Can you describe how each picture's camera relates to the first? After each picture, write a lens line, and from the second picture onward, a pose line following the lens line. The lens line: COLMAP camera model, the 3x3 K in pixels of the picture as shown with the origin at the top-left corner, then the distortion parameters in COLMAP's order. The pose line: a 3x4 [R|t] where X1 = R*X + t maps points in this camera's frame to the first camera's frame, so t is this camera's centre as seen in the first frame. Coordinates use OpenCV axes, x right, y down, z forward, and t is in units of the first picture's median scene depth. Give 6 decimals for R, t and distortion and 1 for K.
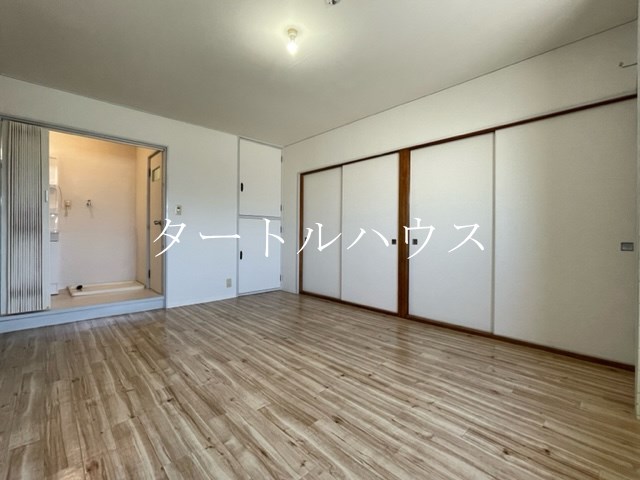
lens RADIAL K [[292.7, 0, 320.0], [0, 292.7, 240.0], [0, 0, 1]] dist [-0.014353, 0.000392]
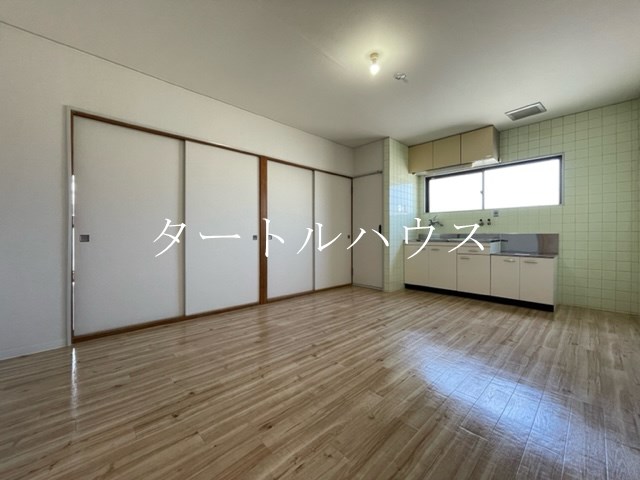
lens RADIAL K [[258.0, 0, 318.1], [0, 258.0, 235.9], [0, 0, 1]] dist [0.001357, -0.000164]
pose [[-0.001282, -0.014602, 0.999893, -0.773872], [0.006722, 0.999871, 0.014611, -0.013071], [-0.999977, 0.006740, -0.001184, 0.832028]]
